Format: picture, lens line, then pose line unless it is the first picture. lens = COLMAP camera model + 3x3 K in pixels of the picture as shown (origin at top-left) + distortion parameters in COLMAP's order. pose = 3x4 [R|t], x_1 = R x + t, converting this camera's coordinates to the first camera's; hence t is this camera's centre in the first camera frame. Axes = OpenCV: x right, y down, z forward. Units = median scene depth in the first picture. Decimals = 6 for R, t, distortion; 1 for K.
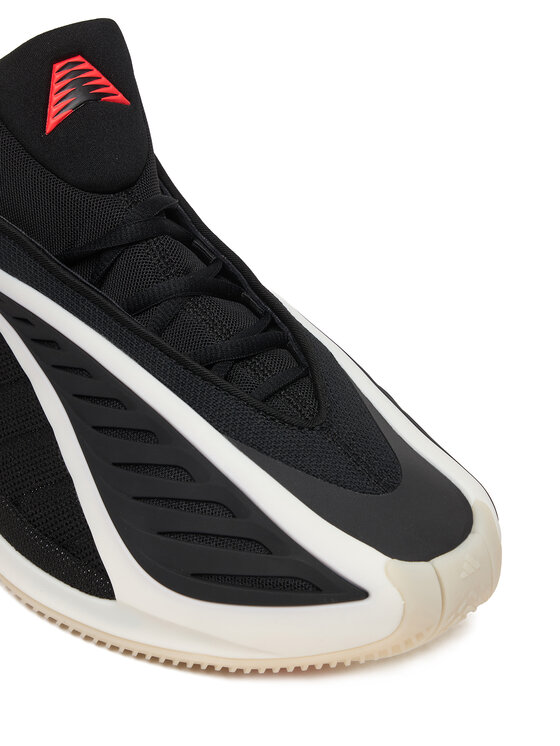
lens RADIAL K [[1469.1, 0, 280.0], [0, 1469.1, 373.0], [0, 0, 1]] dist [-0.056447, -0.154923]
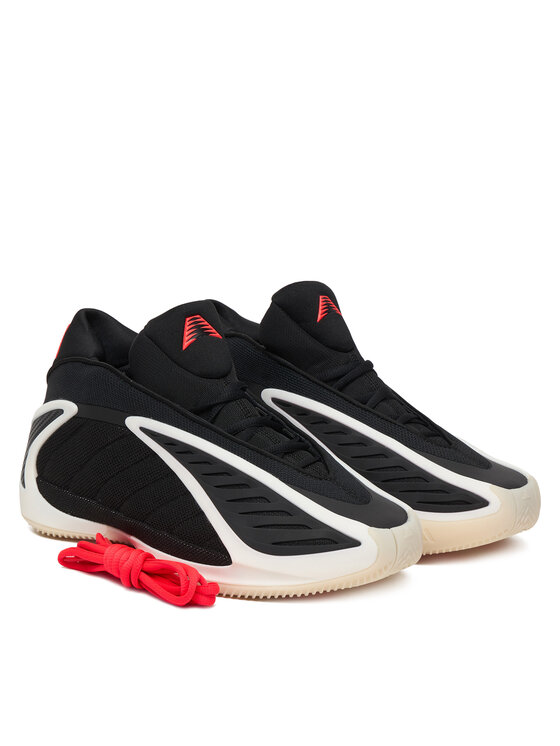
lens RADIAL K [[1542.1, 0, 280.0], [0, 1542.1, 373.0], [0, 0, 1]] dist [0.024098, 0.076310]
pose [[0.996307, -0.004110, 0.085769, -0.212525], [0.030147, 0.952011, -0.304574, 0.517166], [-0.080401, 0.306035, 0.948619, -1.003035]]
